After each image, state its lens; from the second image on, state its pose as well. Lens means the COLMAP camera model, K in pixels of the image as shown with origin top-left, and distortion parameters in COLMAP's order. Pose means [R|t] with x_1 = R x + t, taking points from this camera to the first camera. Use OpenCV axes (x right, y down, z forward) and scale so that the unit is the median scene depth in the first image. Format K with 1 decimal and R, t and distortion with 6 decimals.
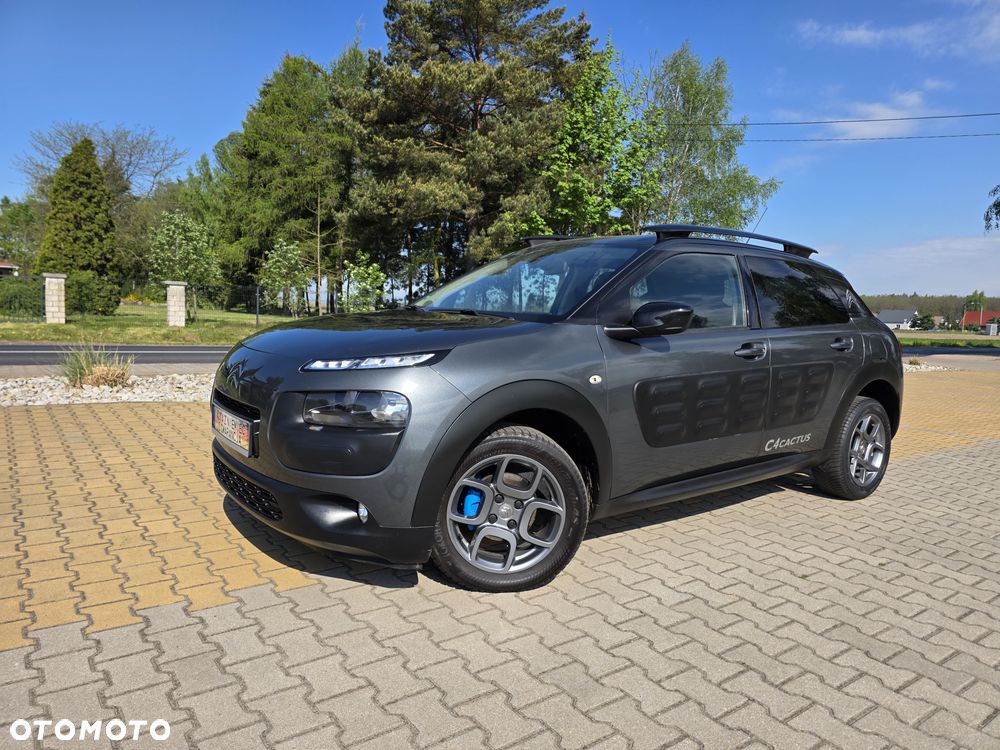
lens RADIAL K [[665.4, 0, 507.8], [0, 665.4, 380.2], [0, 0, 1]] dist [0.055817, -0.049901]
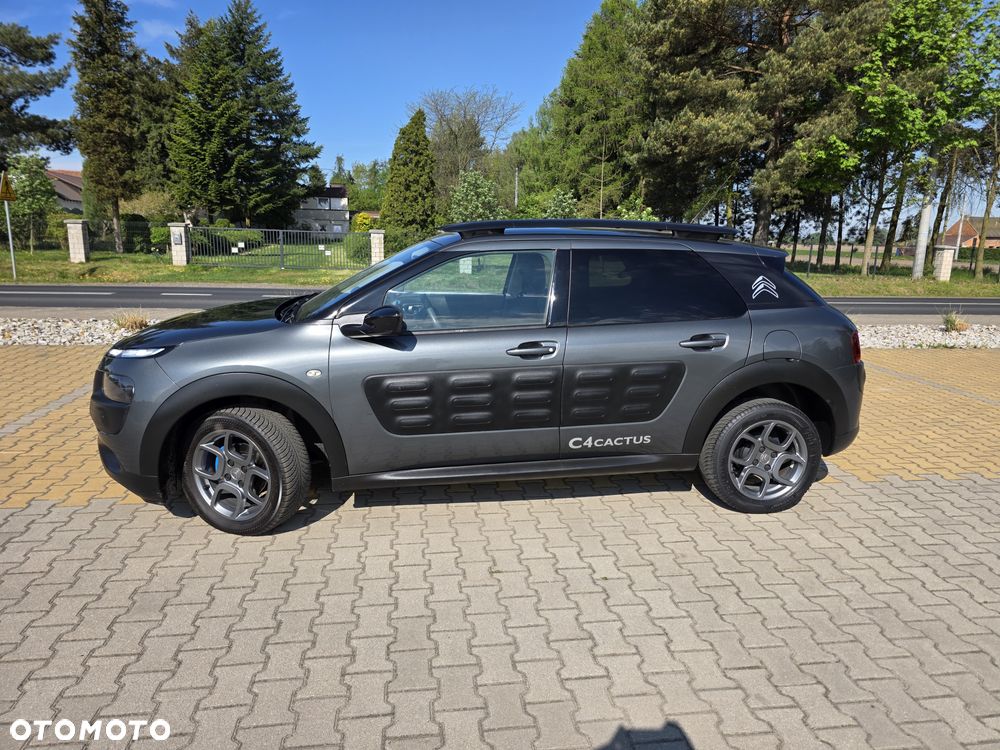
lens RADIAL K [[666.6, 0, 512.3], [0, 666.6, 375.2], [0, 0, 1]] dist [0.058741, -0.045541]
pose [[0.882846, 0.074841, -0.463662, 0.107008], [-0.035068, 0.994971, 0.093829, -0.013020], [0.468352, -0.066577, 0.881030, 0.013154]]
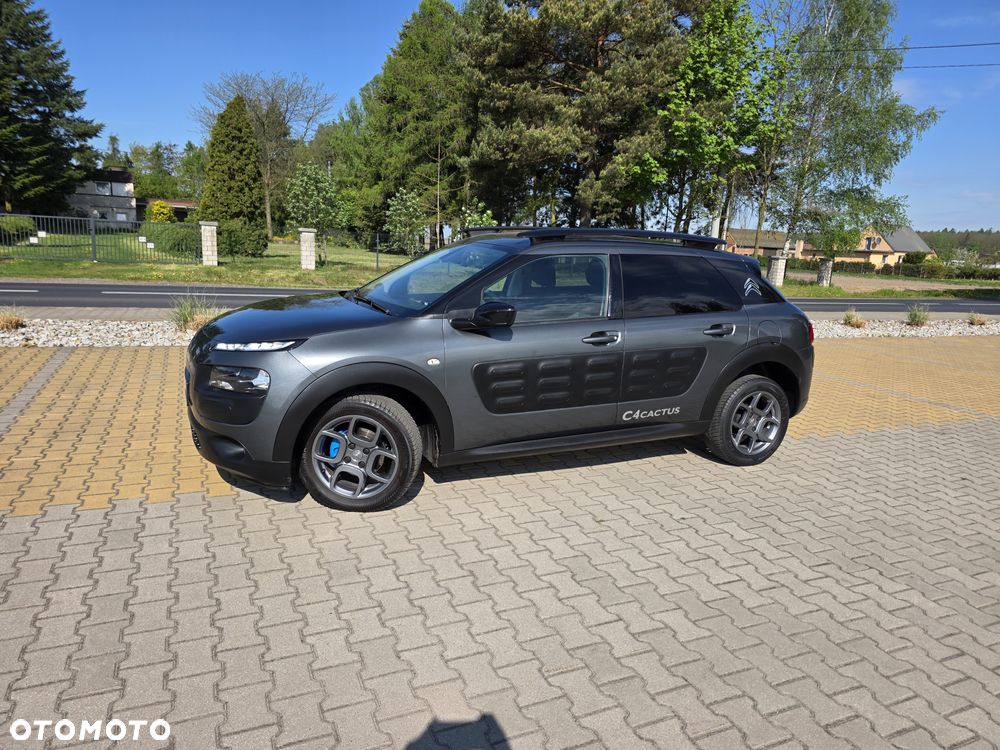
lens RADIAL K [[665.4, 0, 507.8], [0, 665.4, 380.2], [0, 0, 1]] dist [0.055817, -0.049901]
pose [[0.977791, 0.049369, -0.203686, 0.059327], [-0.030612, 0.995080, 0.094229, -0.010106], [0.207336, -0.085901, 0.974491, -0.027943]]
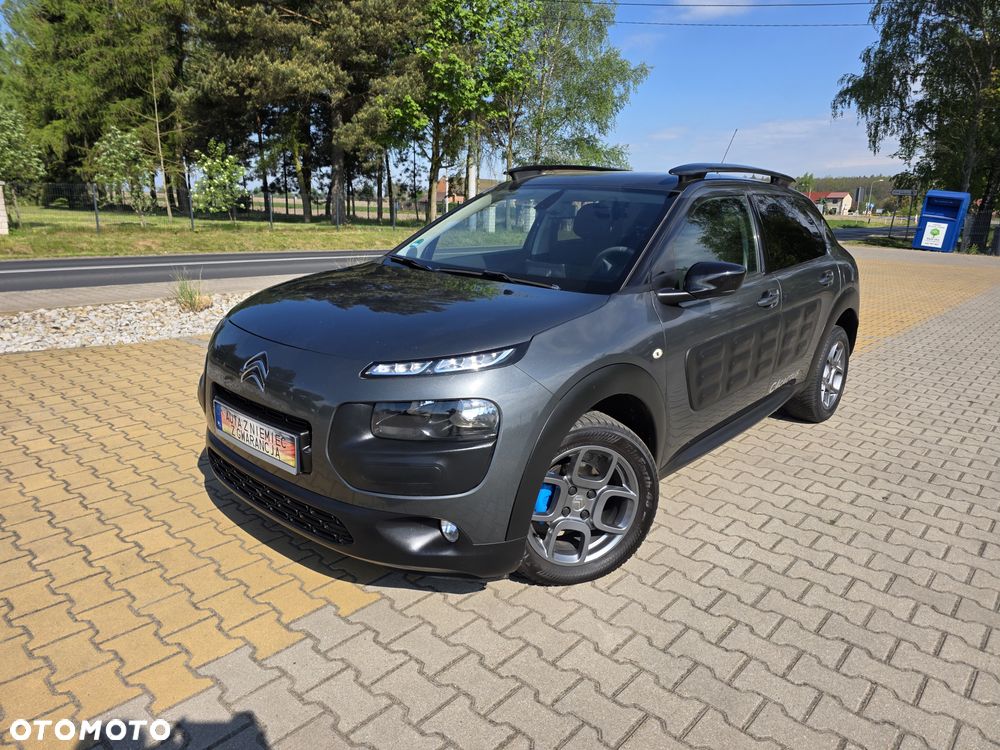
lens RADIAL K [[663.2, 0, 506.1], [0, 663.2, 376.2], [0, 0, 1]] dist [0.052718, -0.040614]
pose [[0.980208, -0.067383, 0.186152, -0.027468], [0.037293, 0.986306, 0.160654, -0.013880], [-0.194428, -0.150533, 0.969298, 0.013637]]
